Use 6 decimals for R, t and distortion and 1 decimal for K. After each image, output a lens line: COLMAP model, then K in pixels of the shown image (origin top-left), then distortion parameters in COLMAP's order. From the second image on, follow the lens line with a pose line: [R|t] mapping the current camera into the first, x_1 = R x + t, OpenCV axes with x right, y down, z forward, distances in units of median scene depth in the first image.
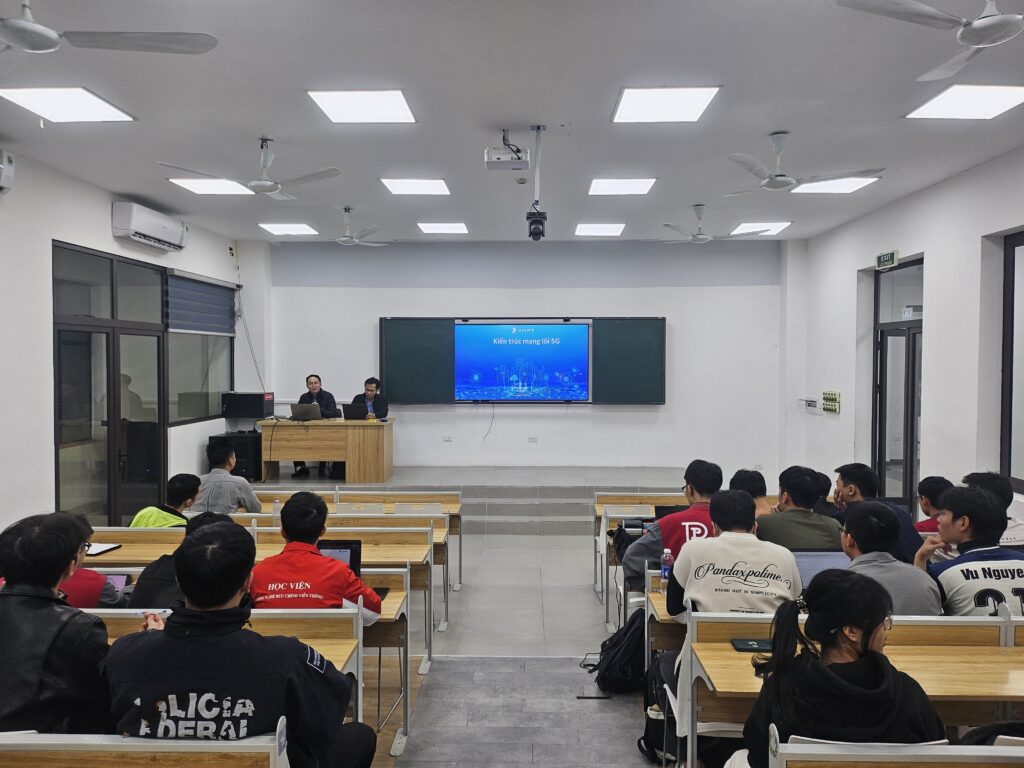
lens RADIAL K [[719.9, 0, 514.3], [0, 719.9, 376.8], [0, 0, 1]] dist [0.057869, -0.063941]
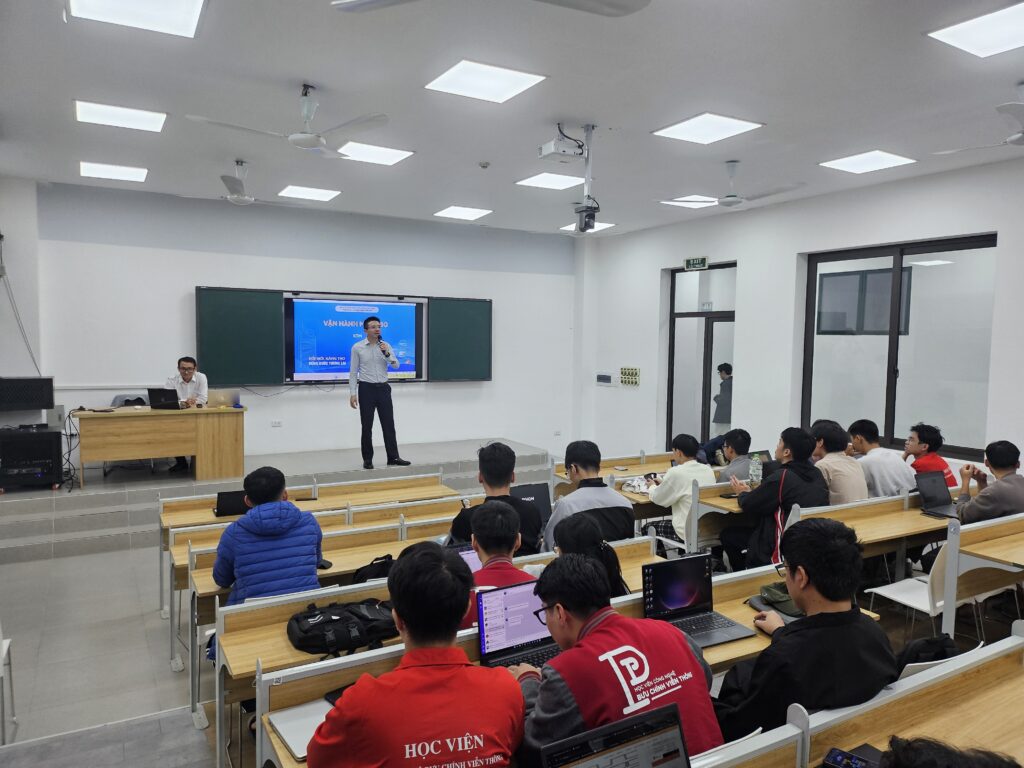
lens RADIAL K [[719.9, 0, 524.1], [0, 719.9, 384.9], [0, 0, 1]] dist [0.057869, -0.063941]
pose [[0.848106, -0.024857, 0.529243, -0.354234], [0.001581, 0.999013, 0.044387, -0.003785], [-0.529824, -0.036808, 0.847308, 0.067982]]
